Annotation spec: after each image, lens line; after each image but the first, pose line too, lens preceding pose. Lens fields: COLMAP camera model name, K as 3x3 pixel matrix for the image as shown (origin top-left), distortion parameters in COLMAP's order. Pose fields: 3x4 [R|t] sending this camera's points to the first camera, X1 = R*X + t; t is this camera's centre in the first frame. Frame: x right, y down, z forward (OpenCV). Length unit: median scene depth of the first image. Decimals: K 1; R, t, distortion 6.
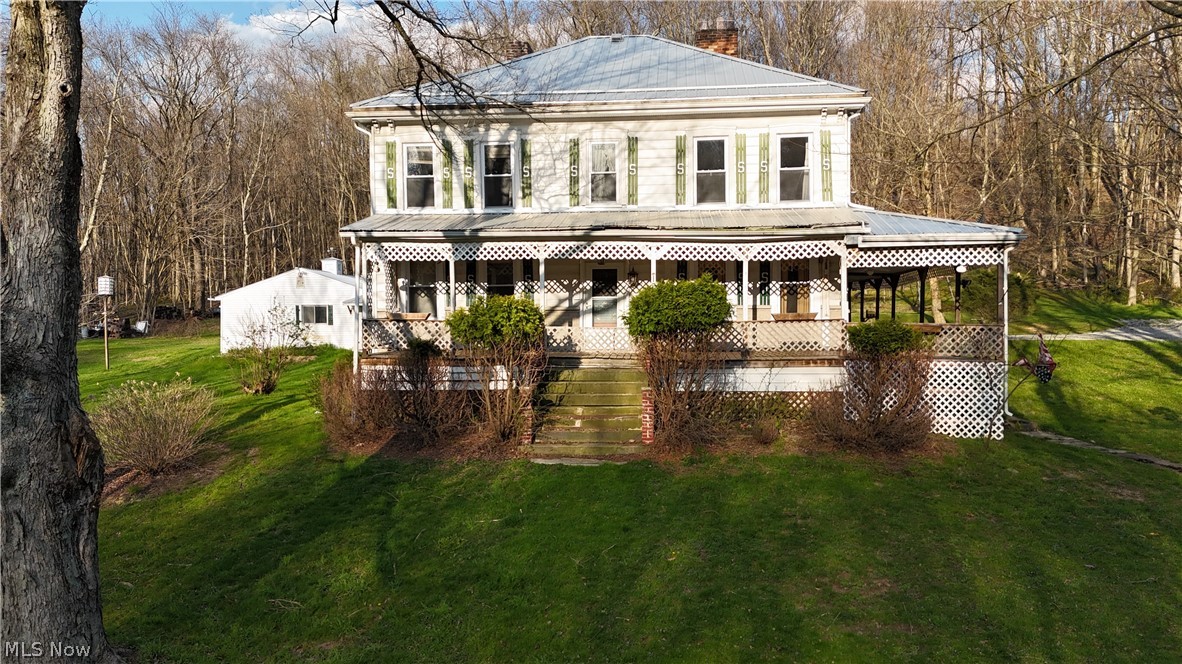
lens RADIAL K [[863.0, 0, 589.6], [0, 863.0, 336.7], [0, 0, 1]] dist [0.106395, -0.120287]
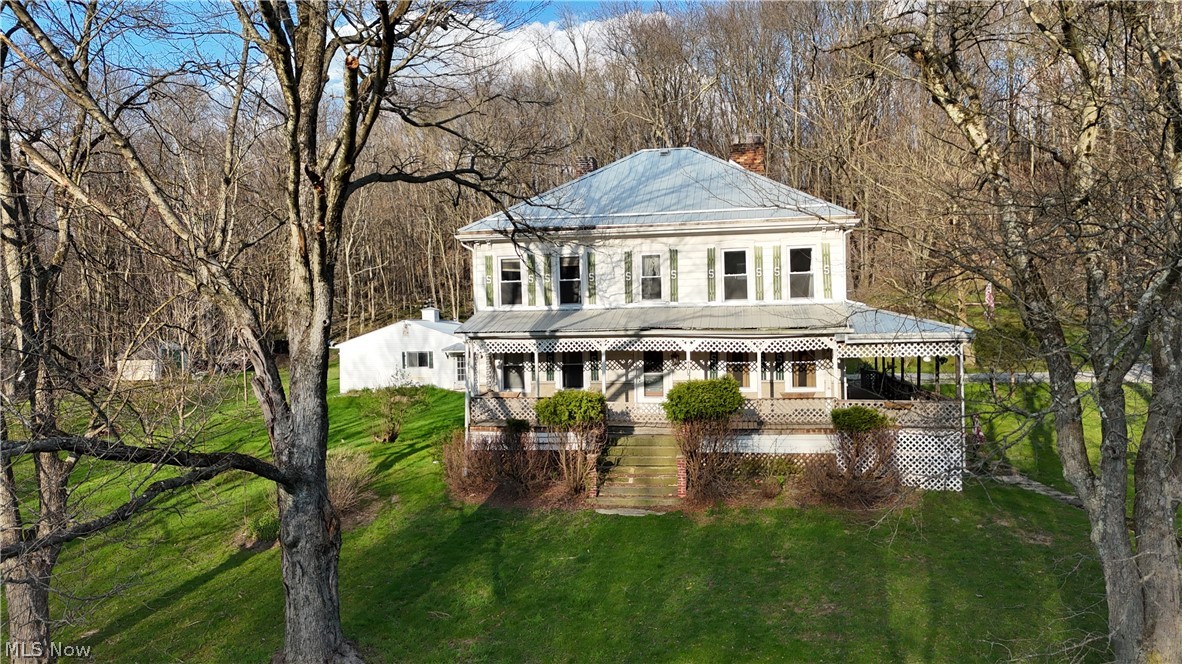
lens RADIAL K [[863.0, 0, 589.6], [0, 863.0, 336.7], [0, 0, 1]] dist [0.106395, -0.120287]
pose [[0.996071, -0.015258, -0.087229, 0.040110], [0.015067, 0.999882, -0.002851, -0.111885], [0.087262, 0.001525, 0.996184, -0.324654]]
